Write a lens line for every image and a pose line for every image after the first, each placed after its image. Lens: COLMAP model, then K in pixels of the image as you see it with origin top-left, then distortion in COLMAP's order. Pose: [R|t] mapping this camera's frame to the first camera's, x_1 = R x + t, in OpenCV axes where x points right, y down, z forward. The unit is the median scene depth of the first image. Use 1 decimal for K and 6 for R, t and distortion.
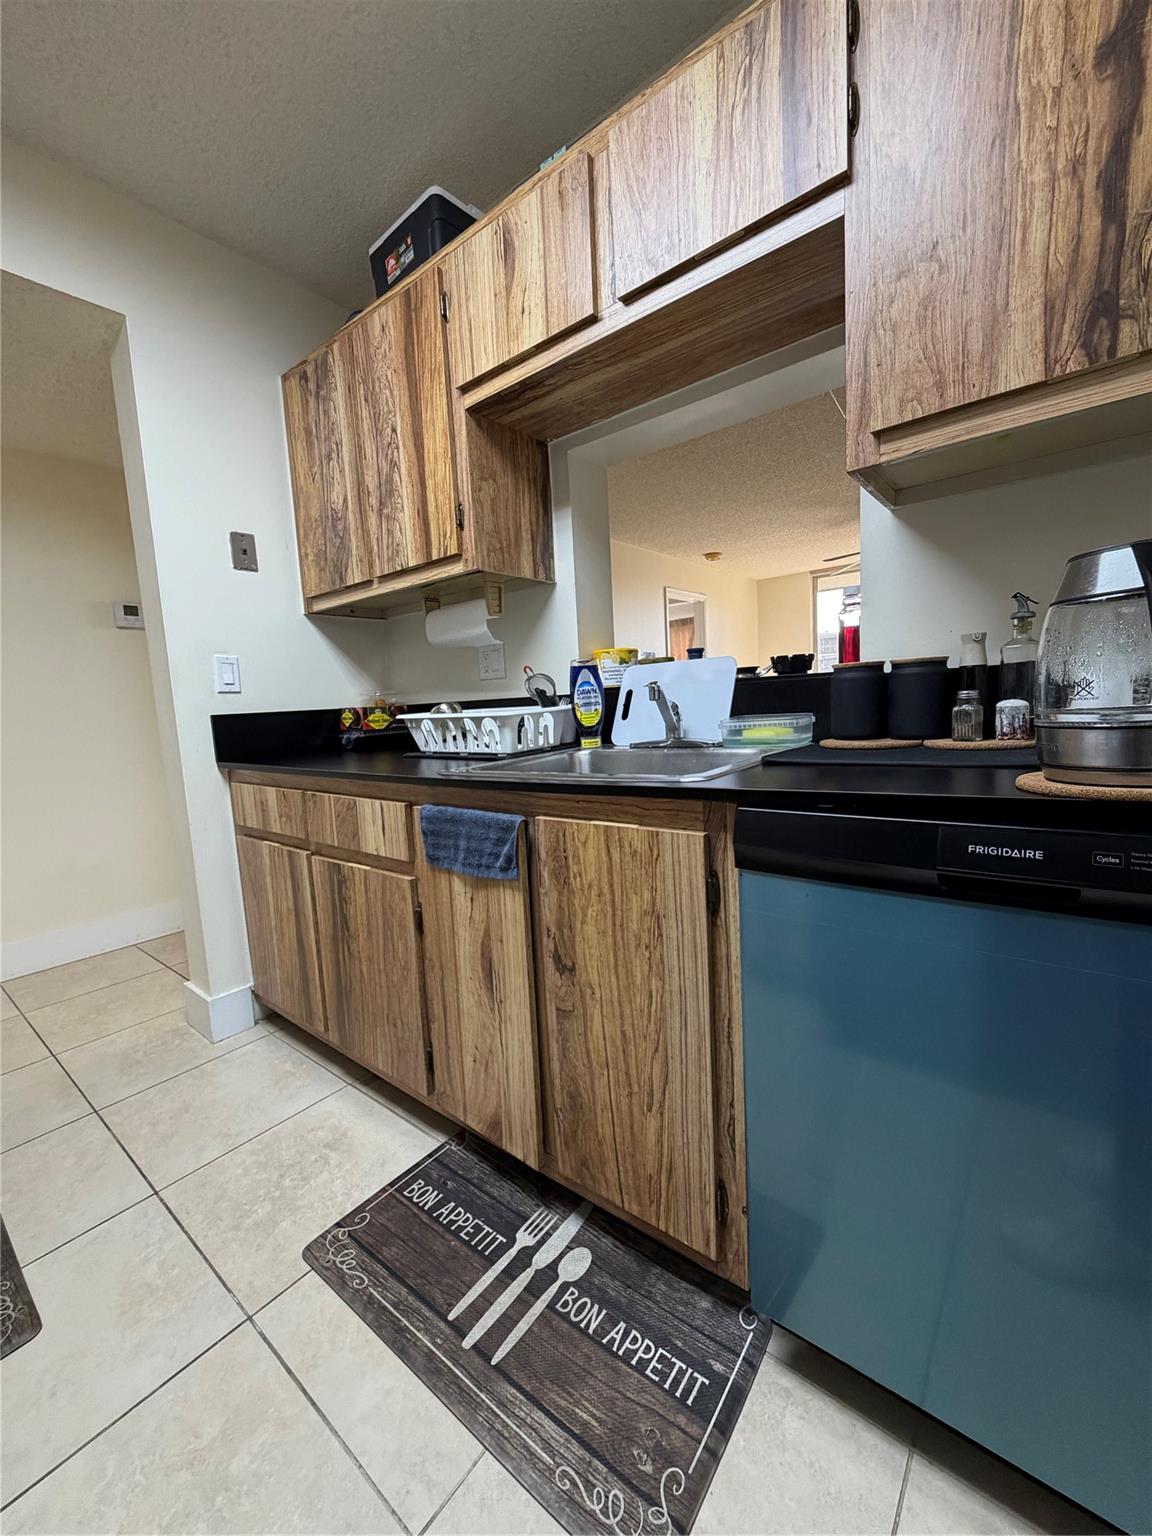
lens RADIAL K [[614.4, 0, 576.6], [0, 614.4, 771.2], [0, 0, 1]] dist [-0.000025, 0.000240]
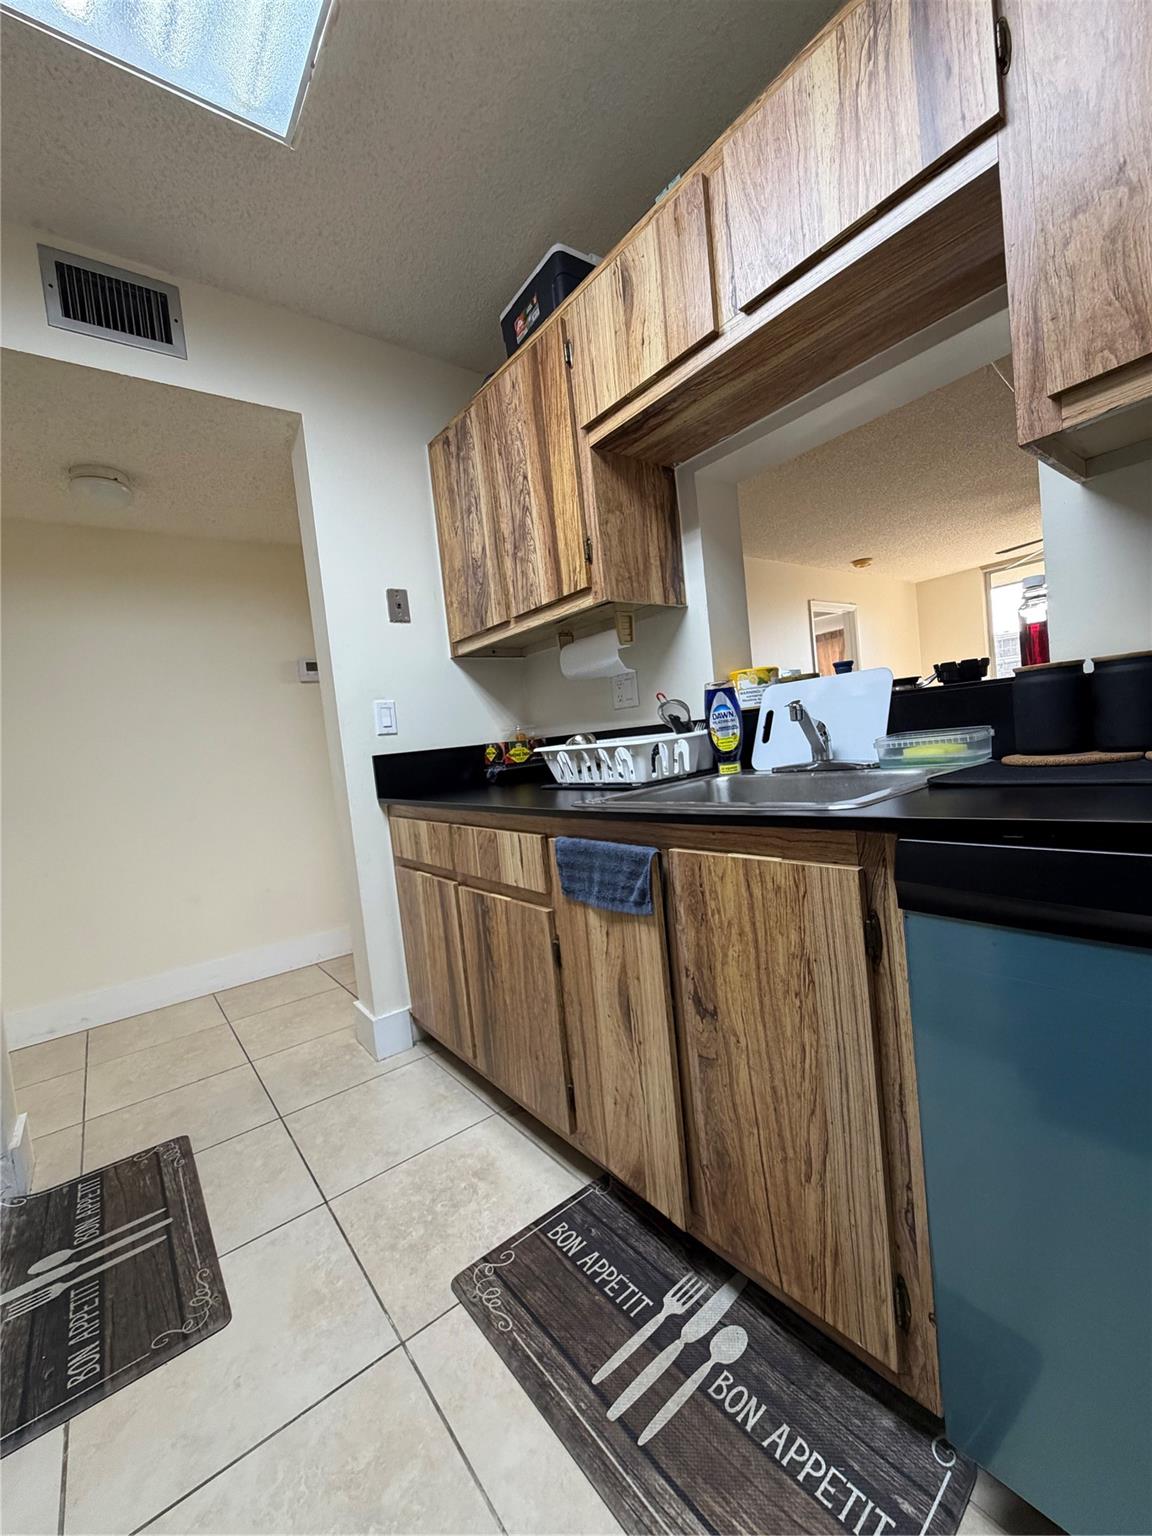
lens RADIAL K [[614.4, 0, 576.6], [0, 614.4, 771.1], [0, 0, 1]] dist [-0.000025, 0.000240]
pose [[0.972777, -0.034915, -0.229097, 0.014649], [0.024803, 0.998593, -0.046871, -0.004994], [0.230411, 0.039913, 0.972275, 0.030372]]
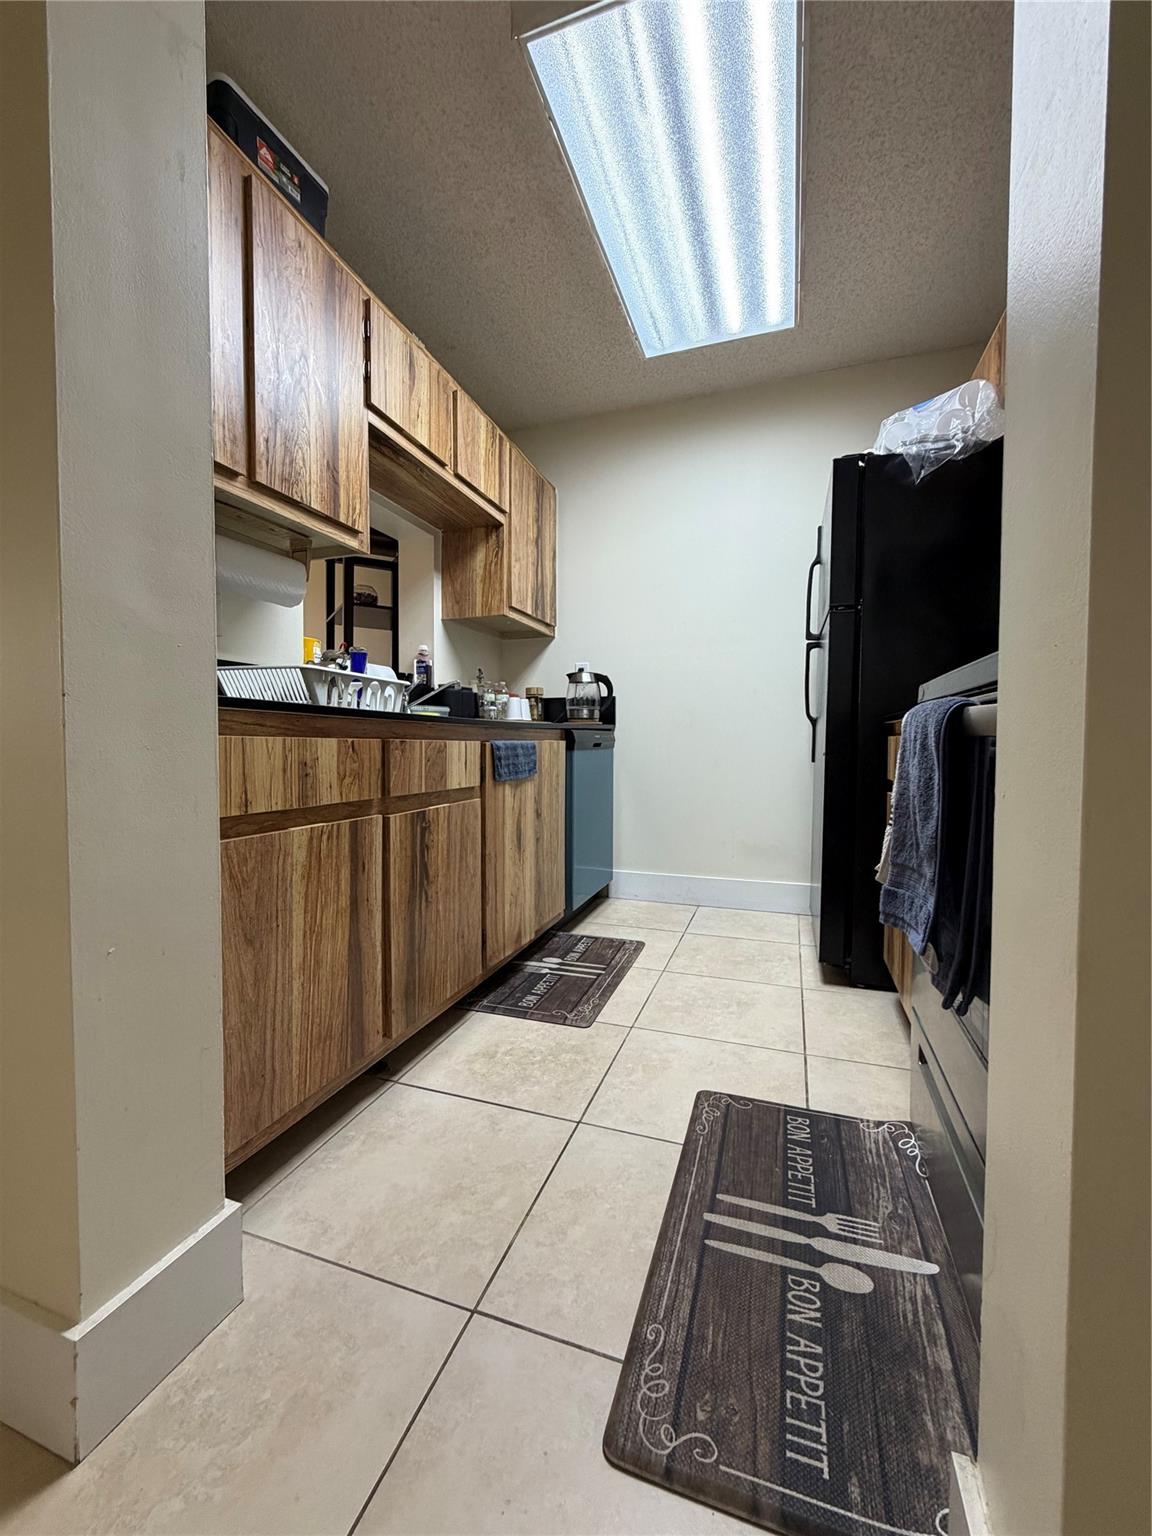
lens RADIAL K [[614.4, 0, 572.8], [0, 614.4, 768.1], [0, 0, 1]] dist [-0.000025, 0.000240]
pose [[-0.333508, 0.012247, 0.942668, -1.816601], [0.123614, 0.991851, 0.030847, 0.106351], [-0.934608, 0.126815, -0.332304, 1.424027]]
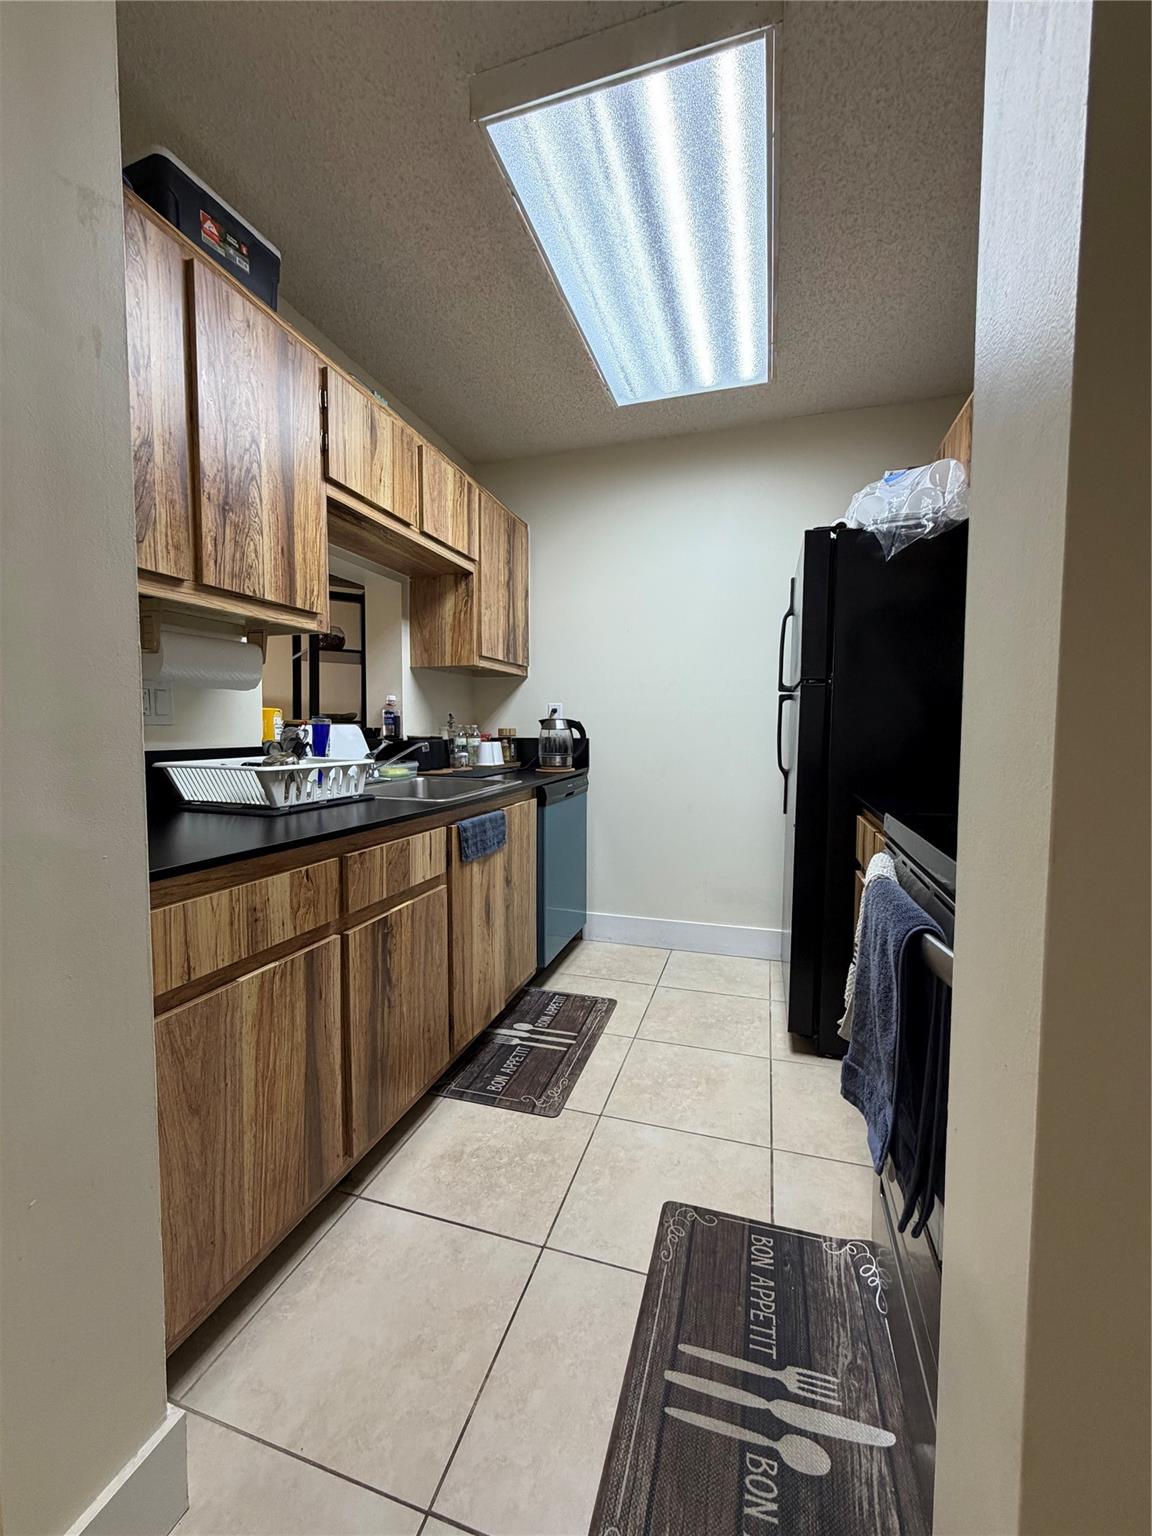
lens RADIAL K [[614.4, 0, 573.0], [0, 614.4, 767.8], [0, 0, 1]] dist [-0.000025, 0.000240]
pose [[-0.364170, -0.007217, 0.931305, -1.803176], [0.124076, 0.990680, 0.056195, -0.126833], [-0.923031, 0.136017, -0.359880, 1.356366]]
